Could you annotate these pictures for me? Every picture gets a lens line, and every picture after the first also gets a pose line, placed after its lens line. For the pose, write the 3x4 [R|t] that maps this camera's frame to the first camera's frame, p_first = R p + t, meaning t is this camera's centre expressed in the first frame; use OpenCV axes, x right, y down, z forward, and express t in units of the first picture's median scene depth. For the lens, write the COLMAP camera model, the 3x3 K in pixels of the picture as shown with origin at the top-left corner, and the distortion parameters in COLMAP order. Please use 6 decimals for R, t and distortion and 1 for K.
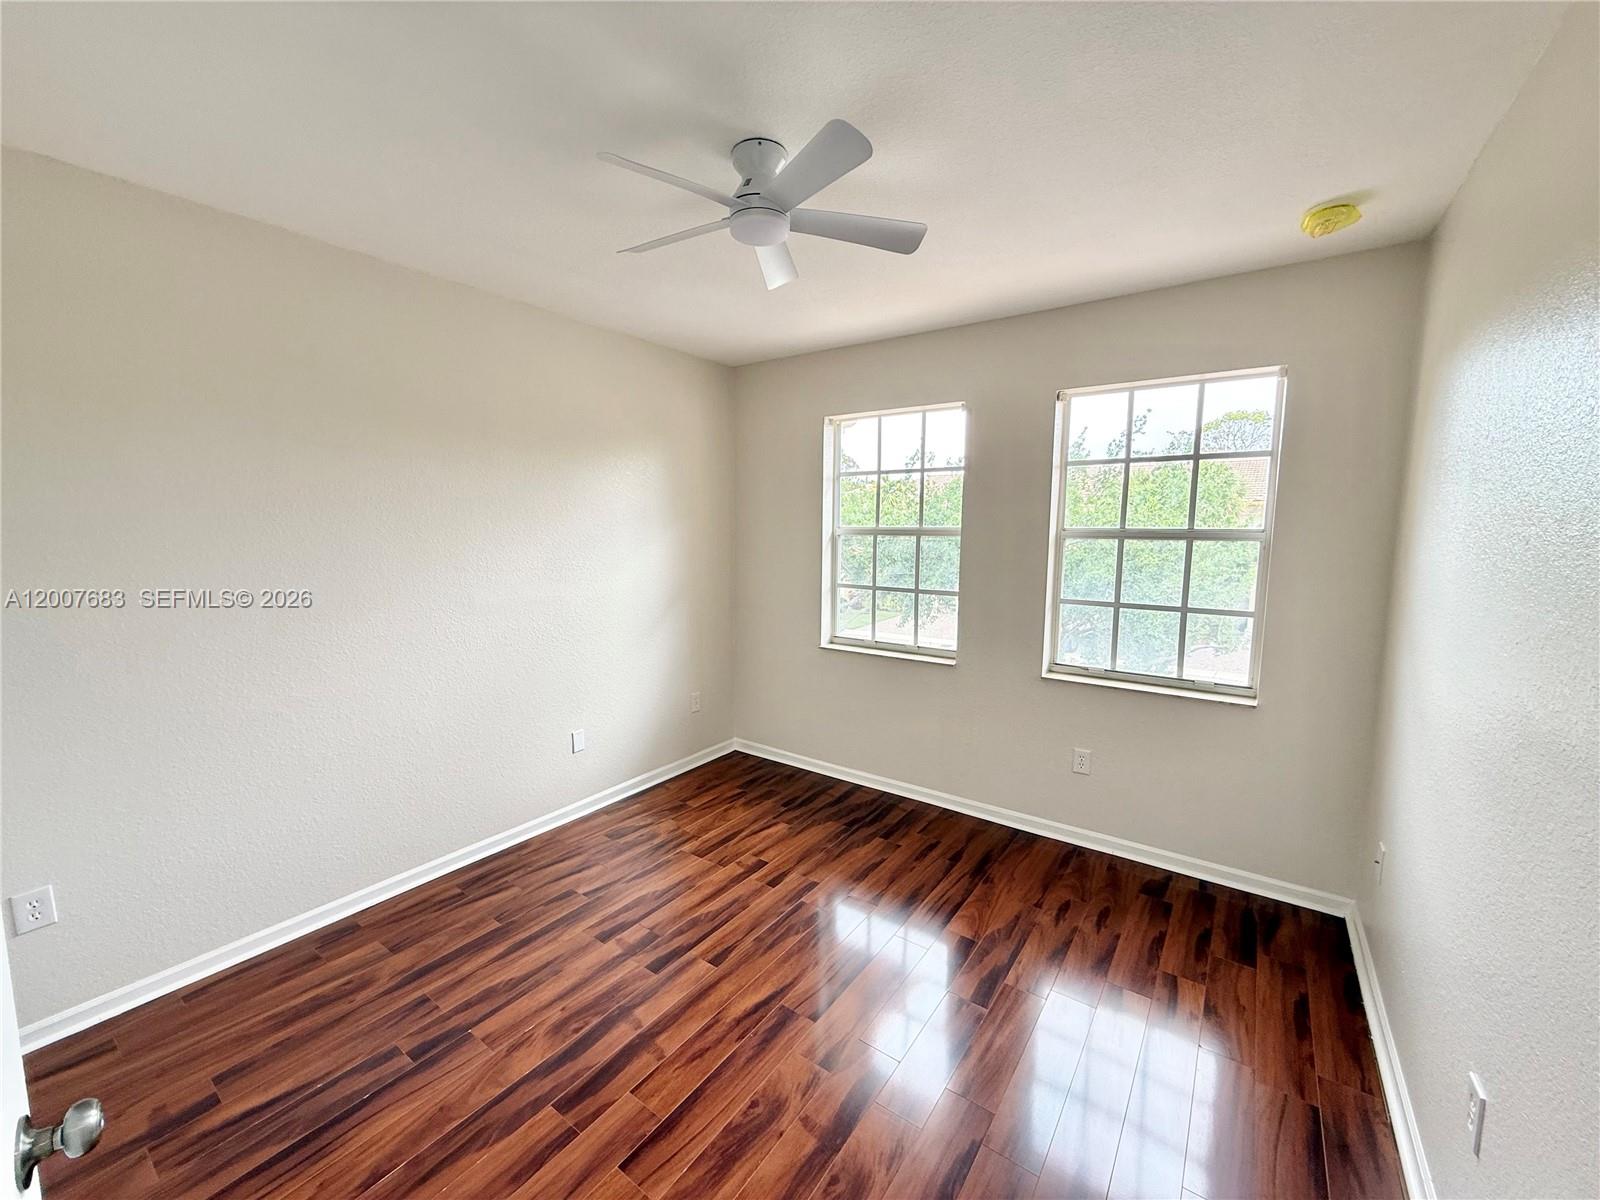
lens RADIAL K [[635.5, 0, 794.8], [0, 635.5, 600.0], [0, 0, 1]] dist [0.000662, -0.000019]
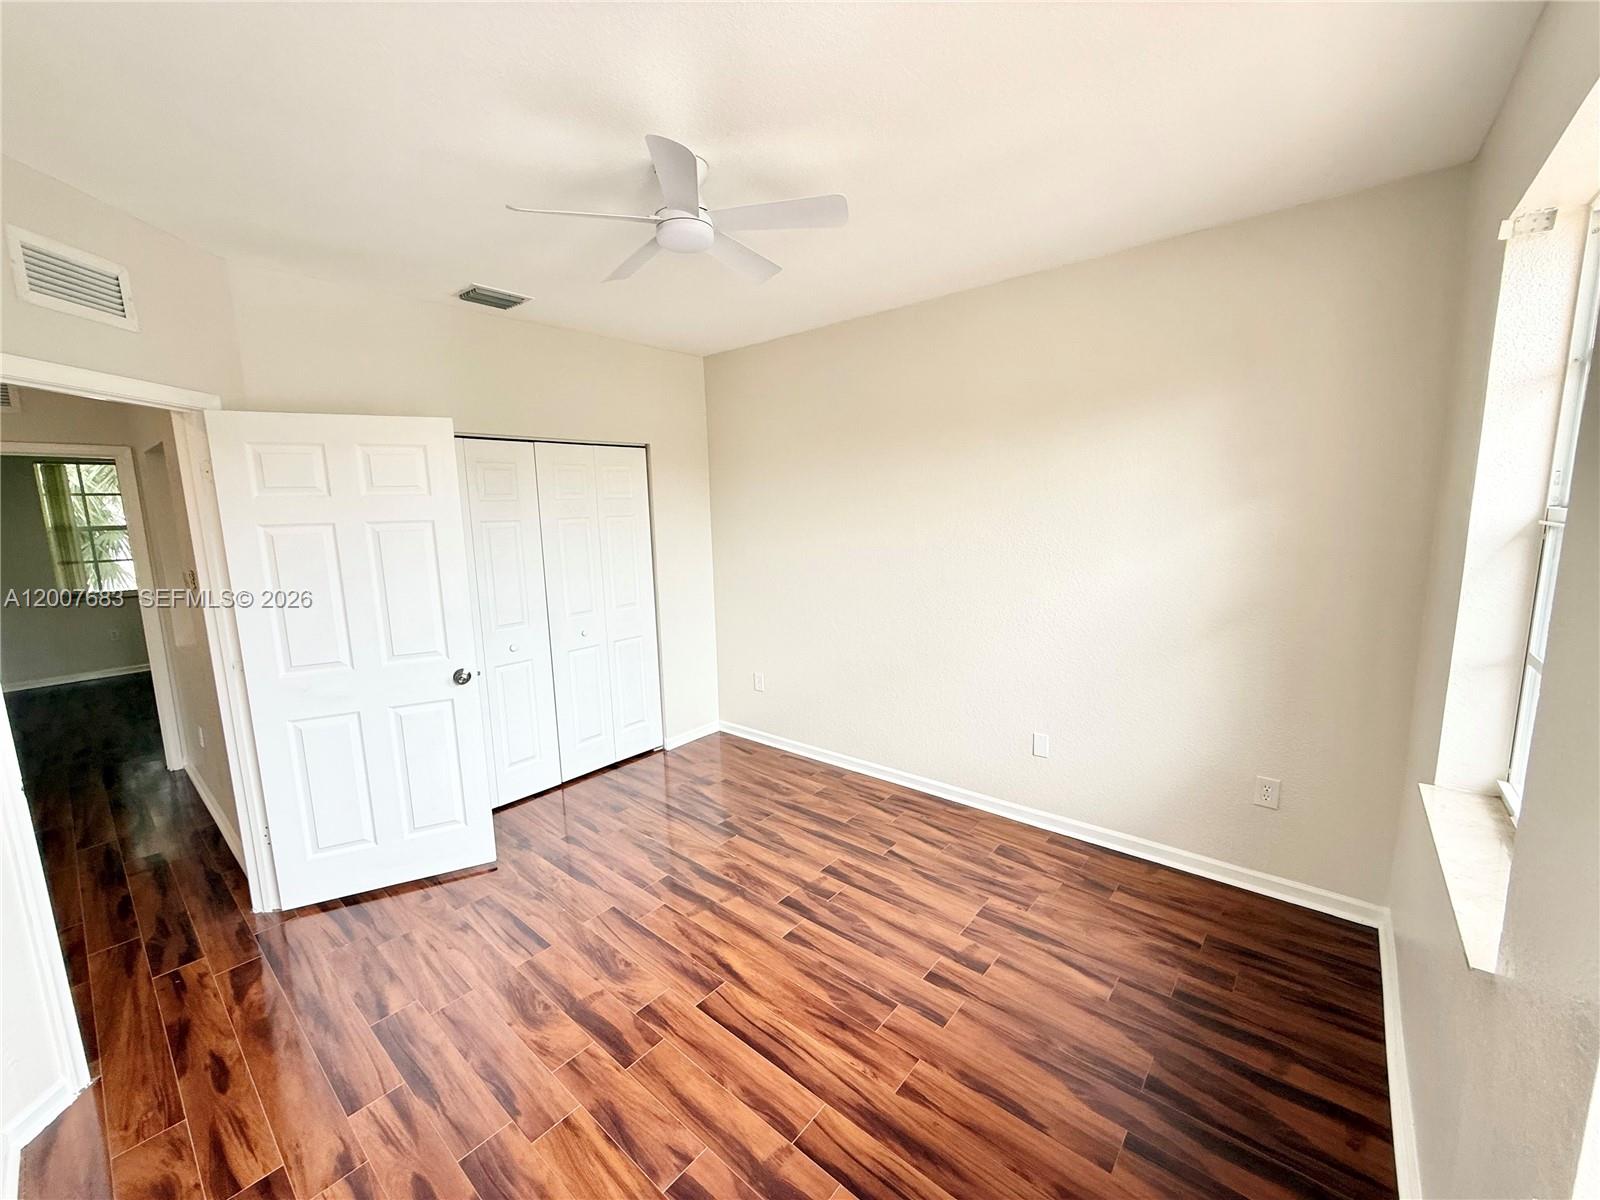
lens RADIAL K [[650.6, 0, 791.4], [0, 650.6, 604.6], [0, 0, 1]] dist [-0.001129, -0.000278]
pose [[-0.093314, 0.147061, -0.984716, 0.632142], [-0.091212, 0.983610, 0.155539, -0.092325], [0.991450, 0.104331, -0.078371, 0.781984]]
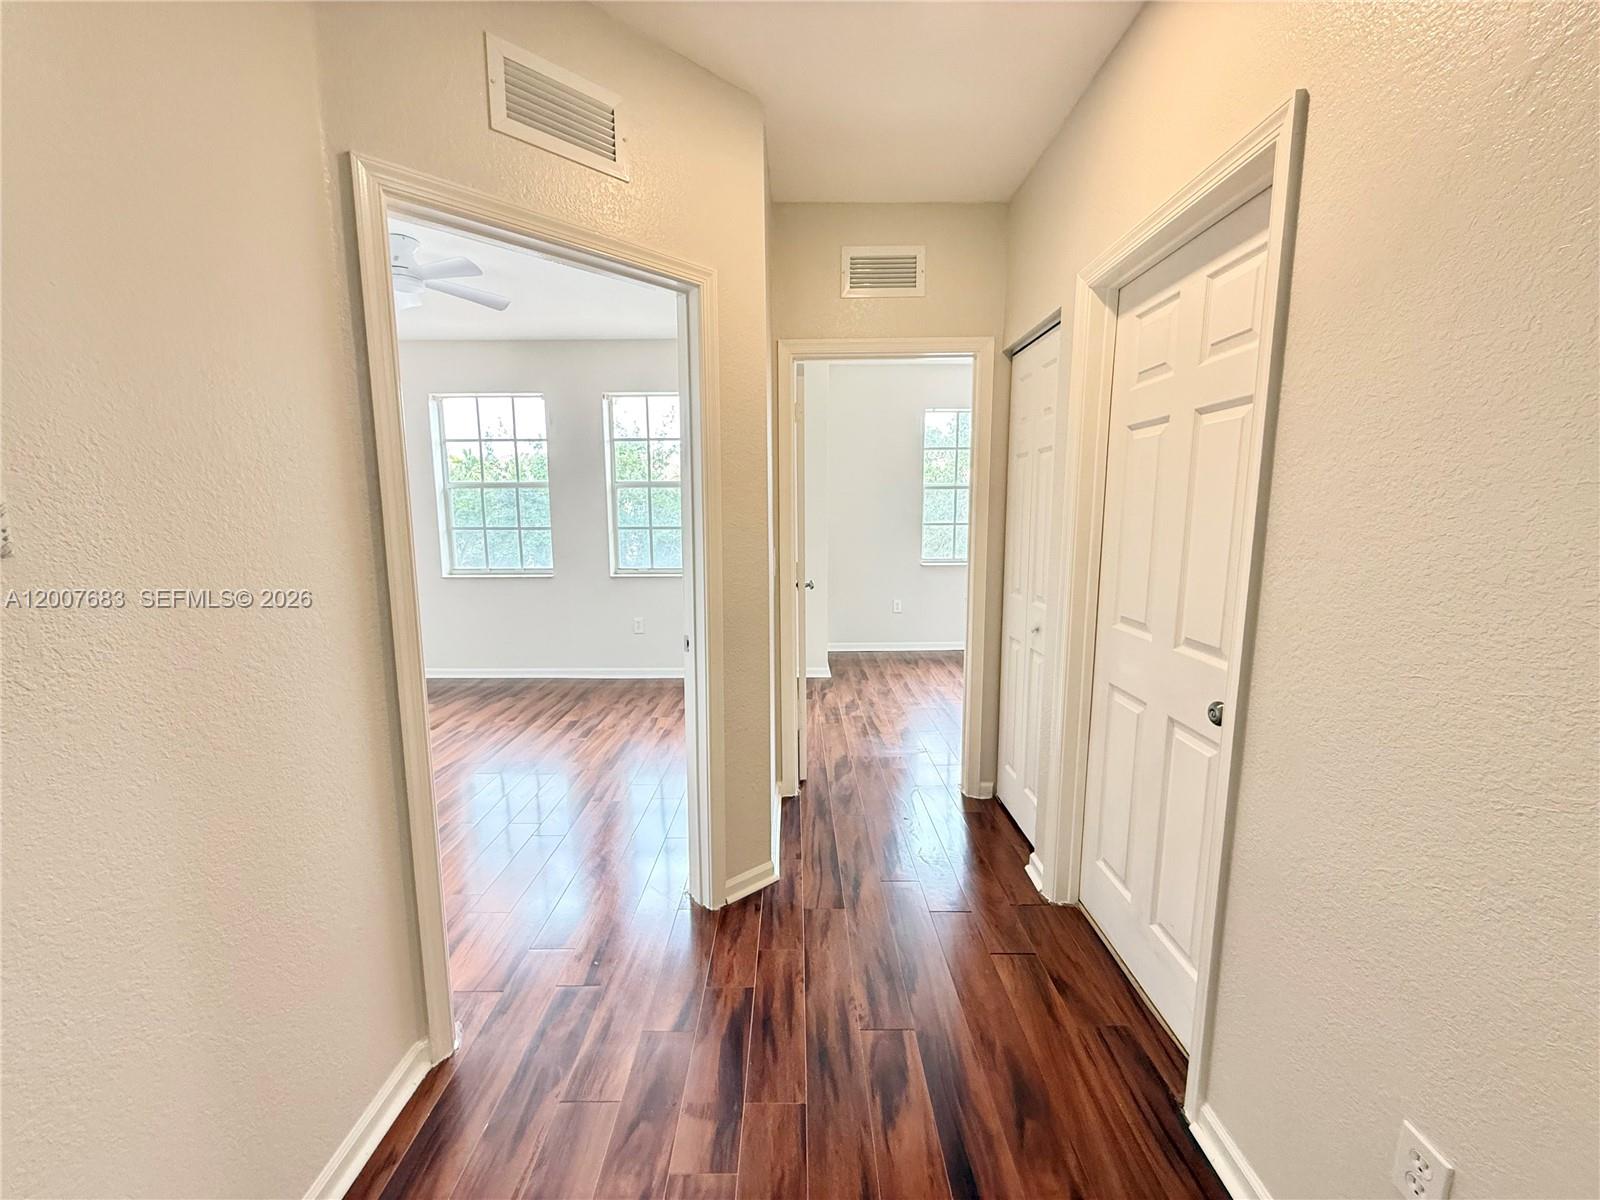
lens RADIAL K [[635.5, 0, 794.8], [0, 635.5, 600.0], [0, 0, 1]] dist [0.000662, -0.000019]
pose [[0.815901, -0.088546, 0.571371, -0.147894], [0.074064, 0.996069, 0.048601, 0.142716], [-0.573428, 0.002664, 0.819251, -0.570963]]
